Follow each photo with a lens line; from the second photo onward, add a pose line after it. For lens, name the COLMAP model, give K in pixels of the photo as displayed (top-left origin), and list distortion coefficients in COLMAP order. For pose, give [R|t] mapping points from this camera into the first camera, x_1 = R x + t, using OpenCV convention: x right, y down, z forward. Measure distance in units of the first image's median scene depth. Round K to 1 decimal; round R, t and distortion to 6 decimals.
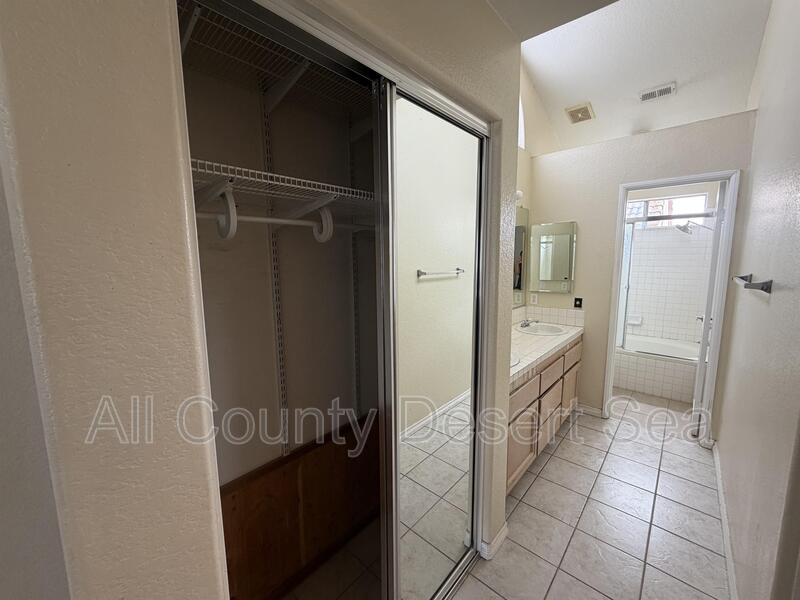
lens RADIAL K [[319.9, 0, 400.0], [0, 319.9, 300.0], [0, 0, 1]] dist [-0.000737, 0.000142]
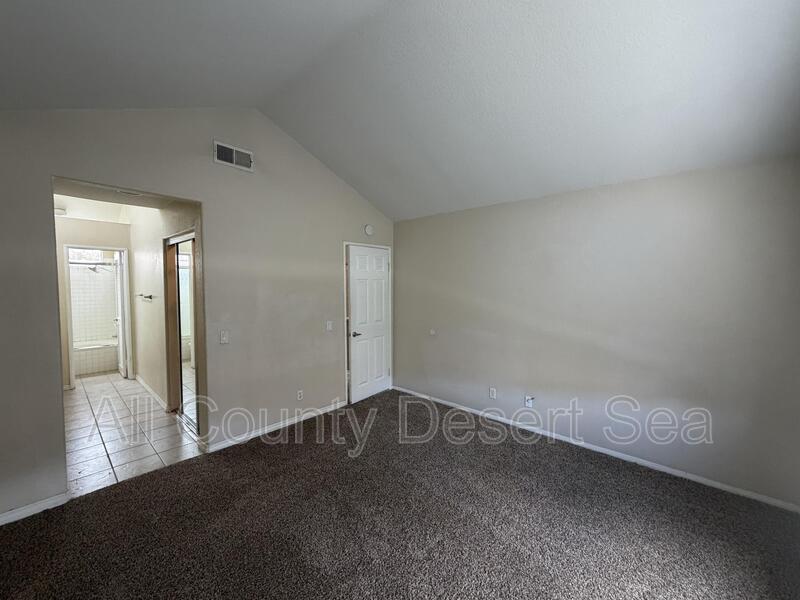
lens RADIAL K [[319.9, 0, 400.0], [0, 319.9, 300.0], [0, 0, 1]] dist [-0.000737, 0.000142]
pose [[-0.025002, -0.021312, 0.999460, -1.481581], [0.138338, 0.990080, 0.024573, 0.190920], [-0.990069, 0.138878, -0.021806, -0.950364]]
